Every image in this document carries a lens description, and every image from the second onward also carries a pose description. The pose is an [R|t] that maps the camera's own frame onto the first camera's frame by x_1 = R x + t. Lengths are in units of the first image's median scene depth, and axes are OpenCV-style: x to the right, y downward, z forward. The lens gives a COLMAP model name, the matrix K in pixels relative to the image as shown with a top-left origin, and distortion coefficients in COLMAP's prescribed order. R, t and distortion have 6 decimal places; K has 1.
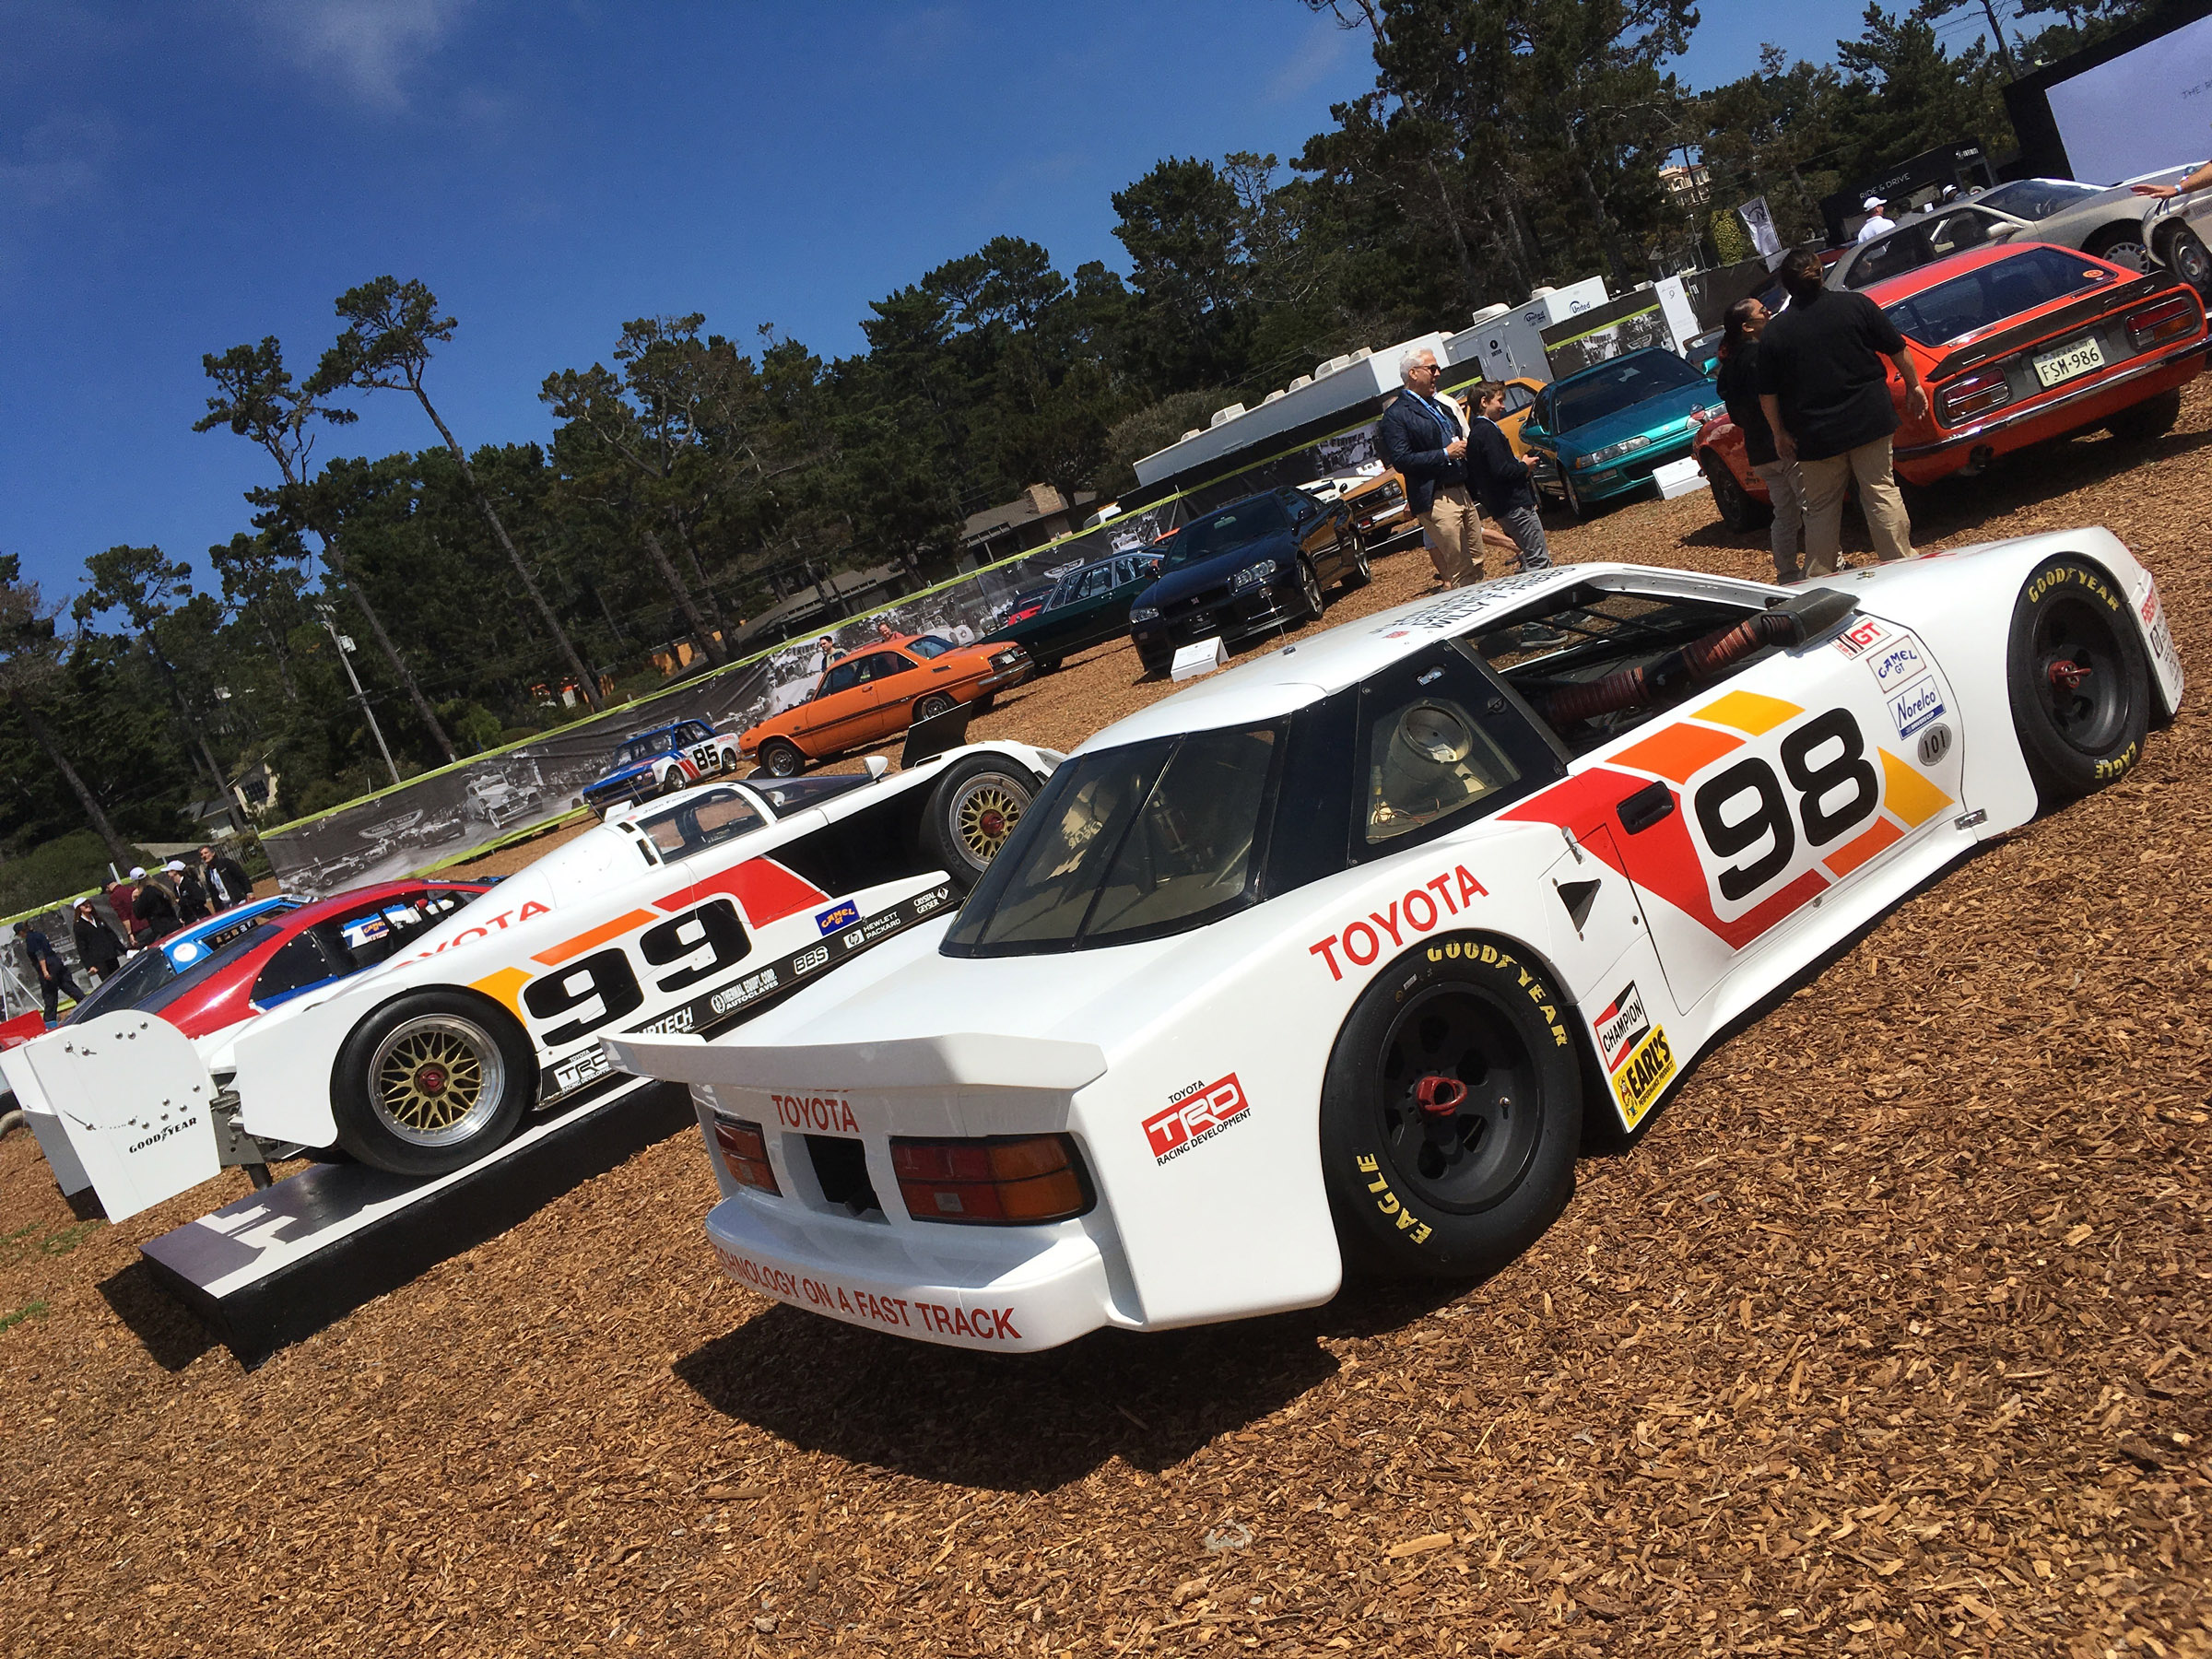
lens RADIAL K [[1890.7, 0, 1108.8], [0, 1890.7, 818.4], [0, 0, 1]] dist [0.084681, -0.122816]
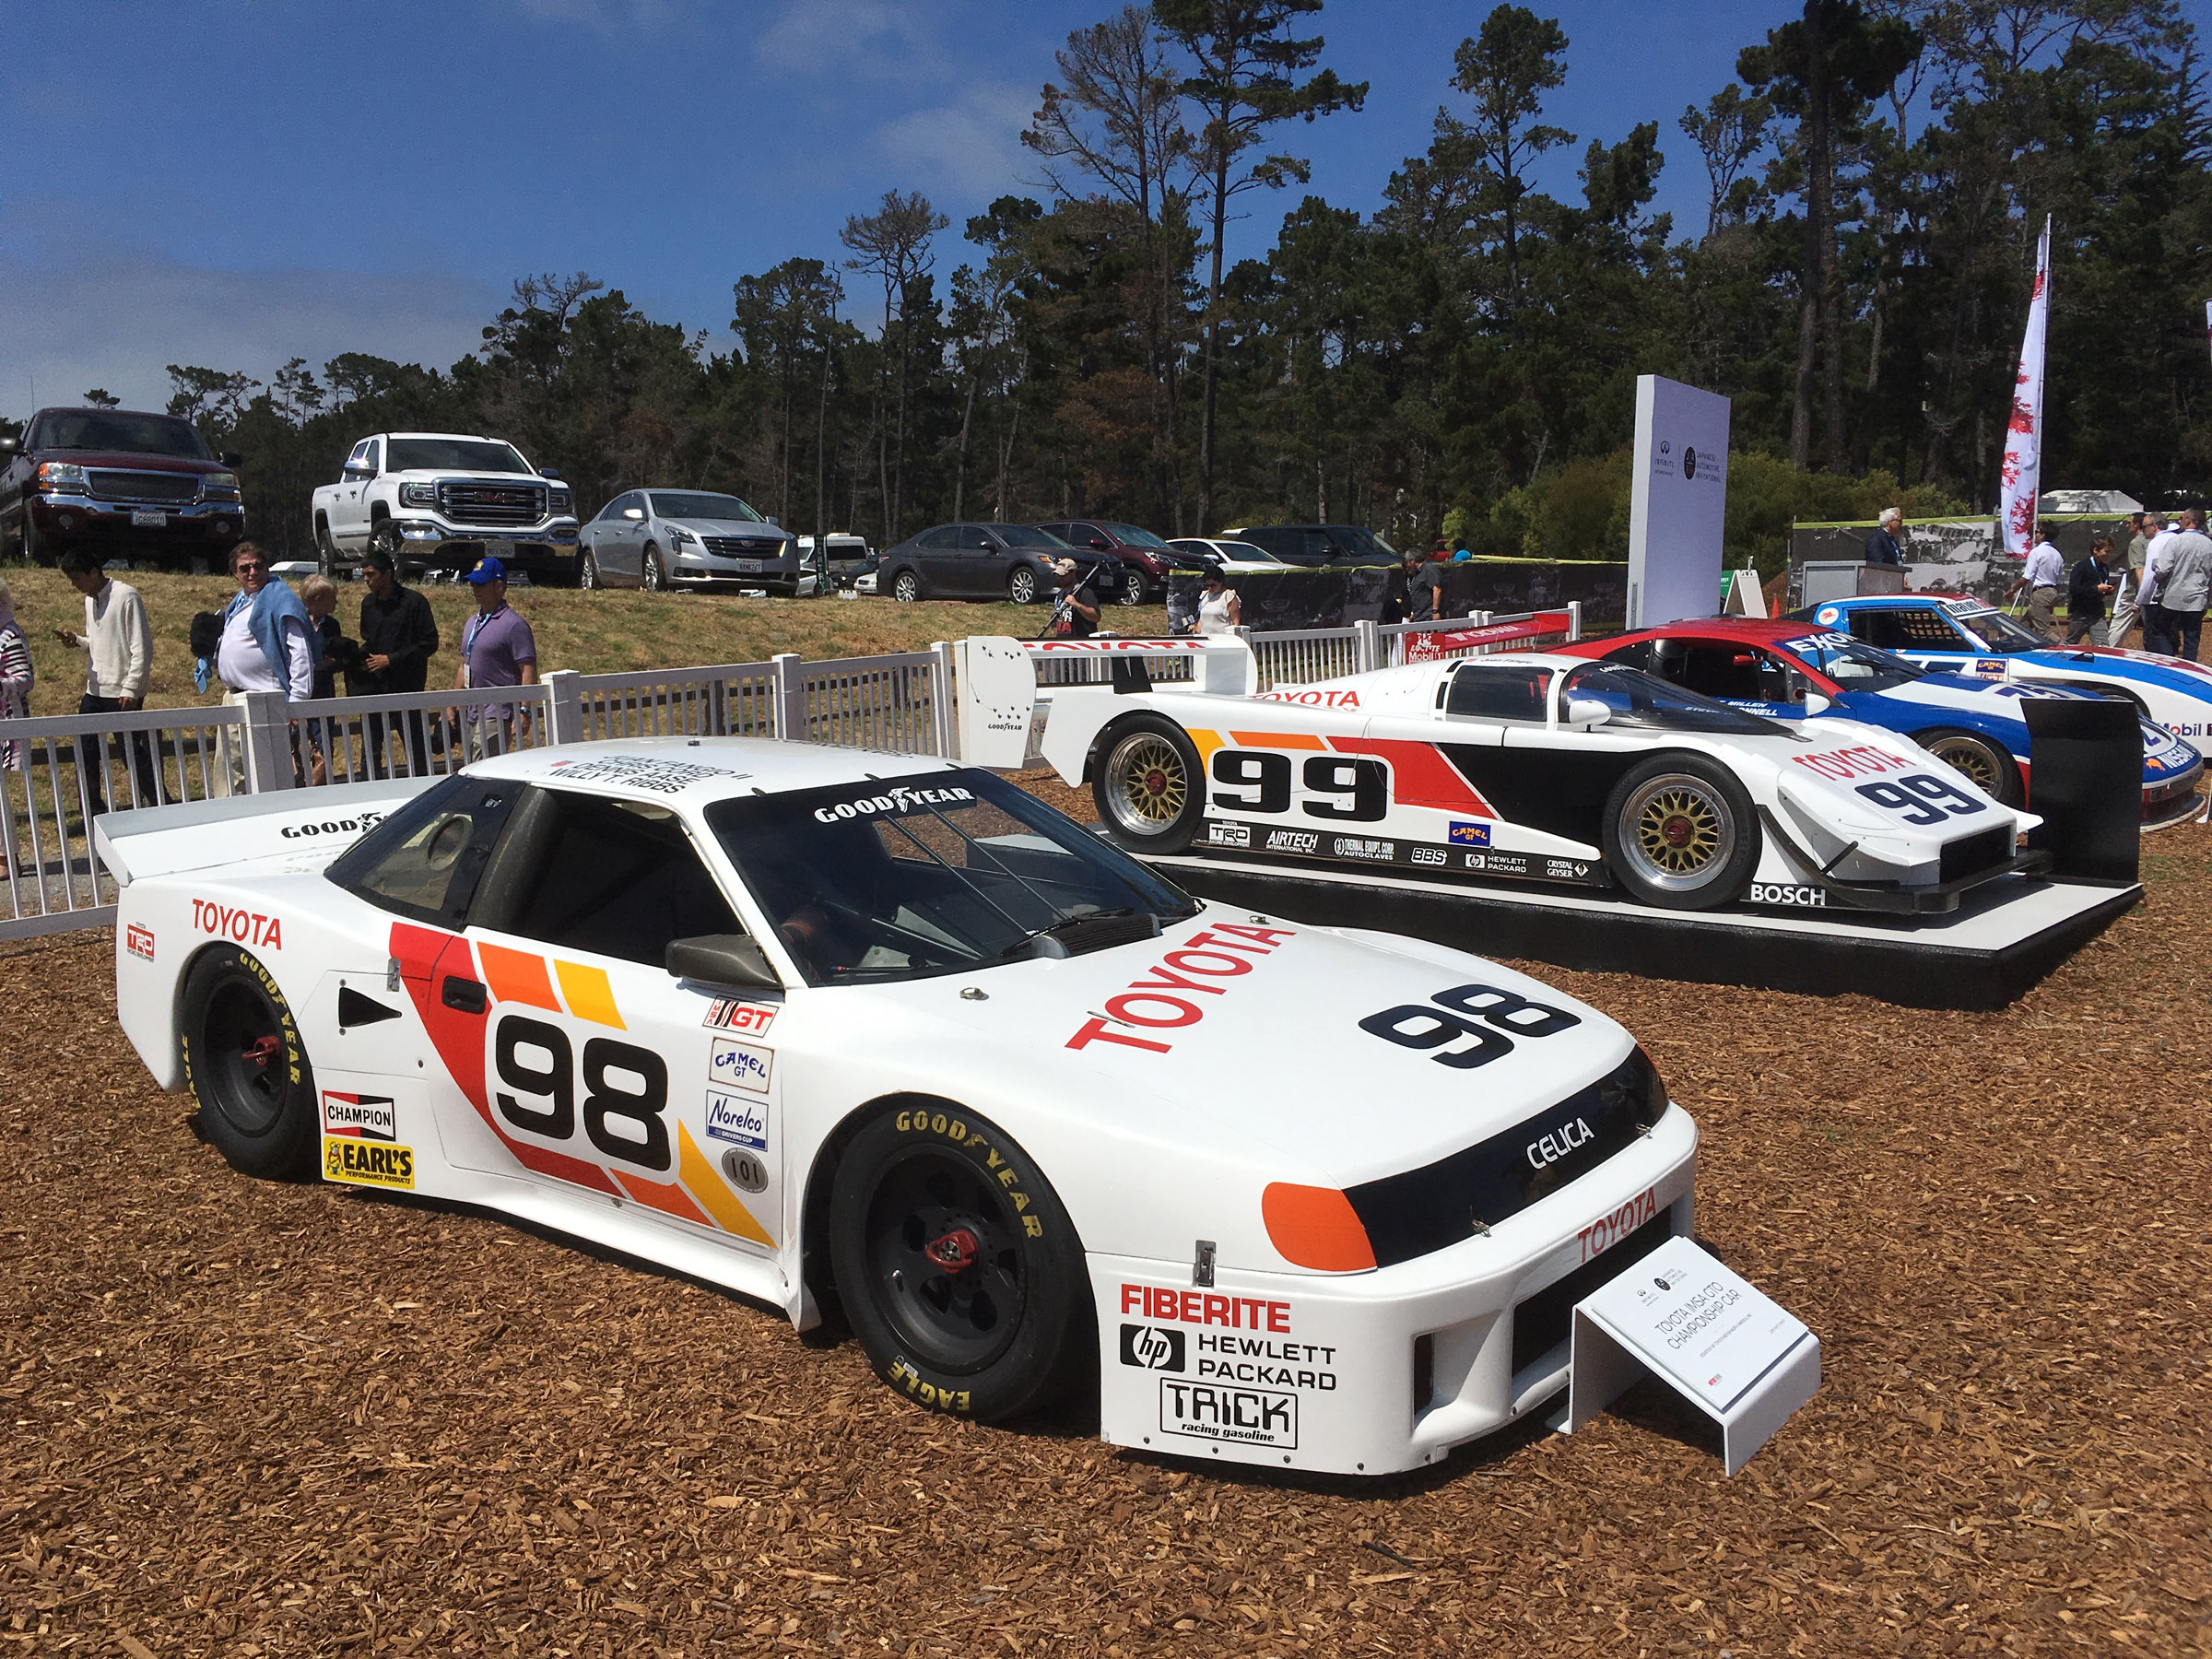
lens RADIAL K [[1890.7, 0, 1108.8], [0, 1890.7, 818.4], [0, 0, 1]] dist [0.084681, -0.122816]
pose [[0.252919, 0.471572, -0.844779, 0.699245], [-0.226815, 0.877735, 0.422062, -0.359282], [0.940525, 0.084861, 0.328956, 0.536094]]
